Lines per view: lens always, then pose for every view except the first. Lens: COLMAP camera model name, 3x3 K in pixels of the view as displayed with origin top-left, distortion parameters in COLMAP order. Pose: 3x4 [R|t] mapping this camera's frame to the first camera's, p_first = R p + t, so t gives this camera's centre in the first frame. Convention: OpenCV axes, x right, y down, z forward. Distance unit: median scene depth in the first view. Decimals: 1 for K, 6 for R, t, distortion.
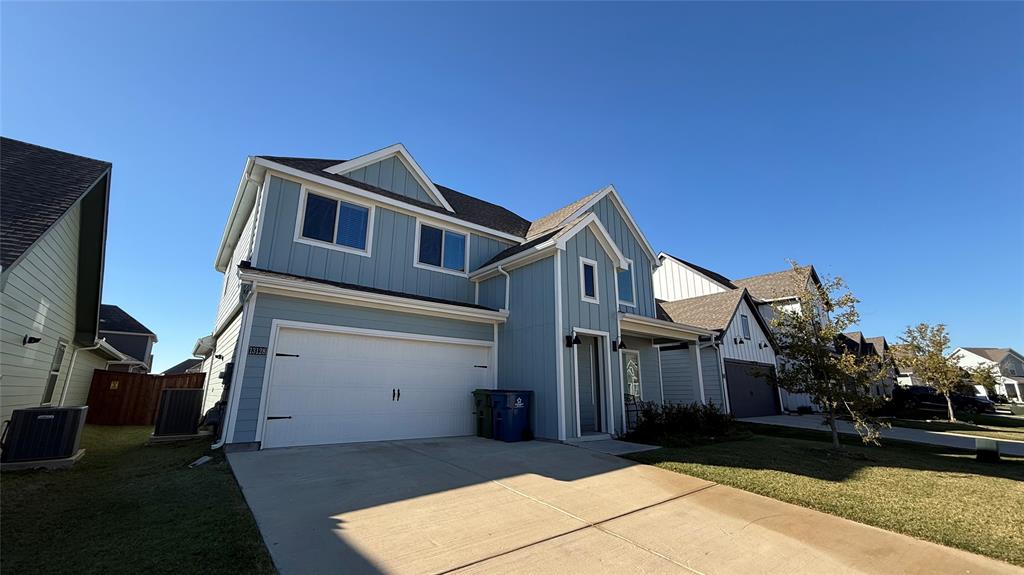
lens RADIAL K [[409.3, 0, 512.4], [0, 409.3, 286.9], [0, 0, 1]] dist [0.001436, -0.000264]
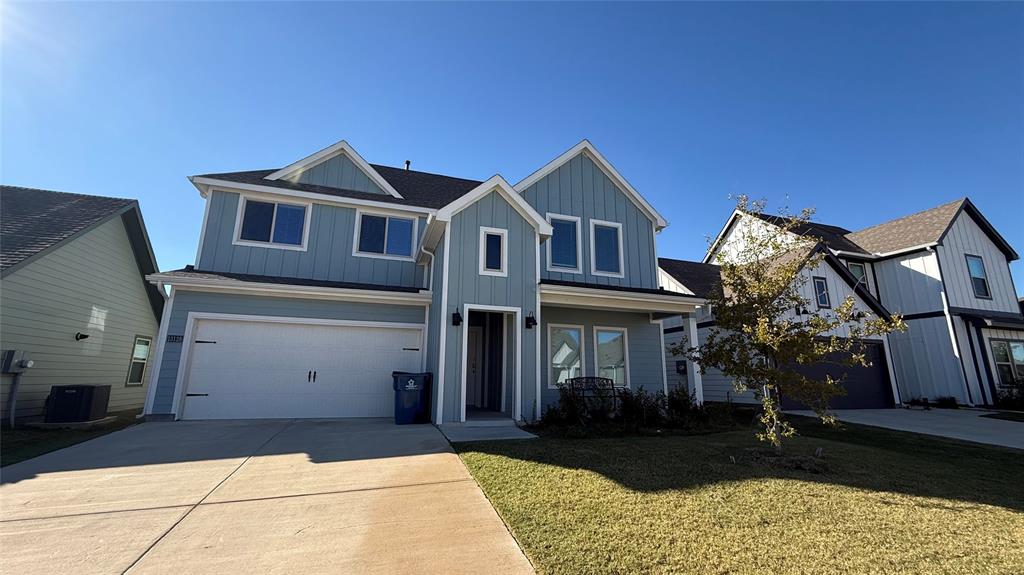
lens RADIAL K [[409.3, 0, 509.6], [0, 409.3, 287.9], [0, 0, 1]] dist [0.001436, -0.000264]
pose [[0.936760, -0.074374, -0.341977, 0.519437], [0.084622, 0.996298, 0.015121, 0.053184], [0.339587, -0.043104, 0.939587, 0.158092]]
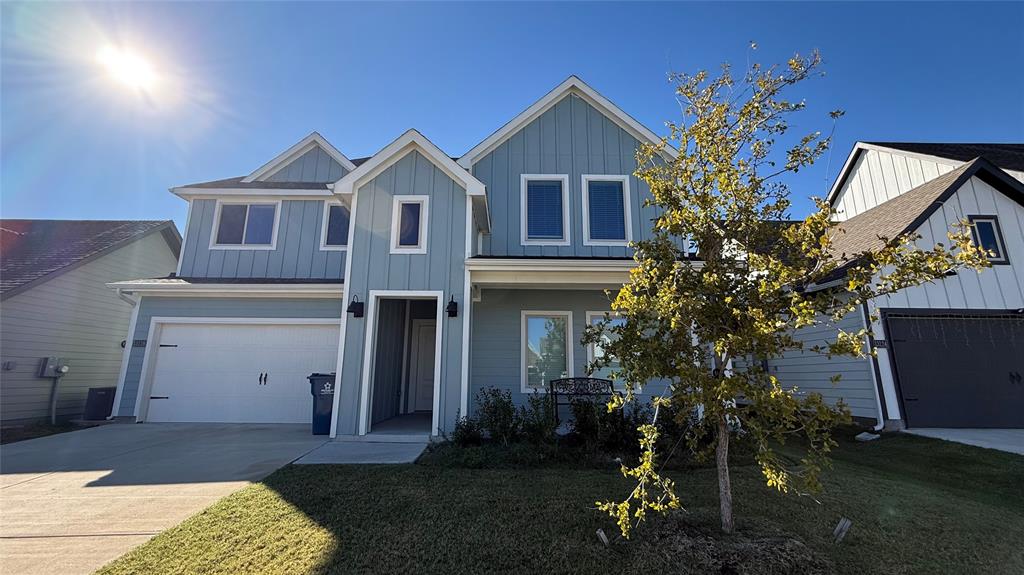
lens RADIAL K [[409.3, 0, 507.5], [0, 409.3, 288.5], [0, 0, 1]] dist [0.001436, -0.000264]
pose [[0.784294, -0.133741, -0.605802, 0.745159], [0.156238, 0.987594, -0.015755, 0.135313], [0.600394, -0.082293, 0.795459, 0.509667]]
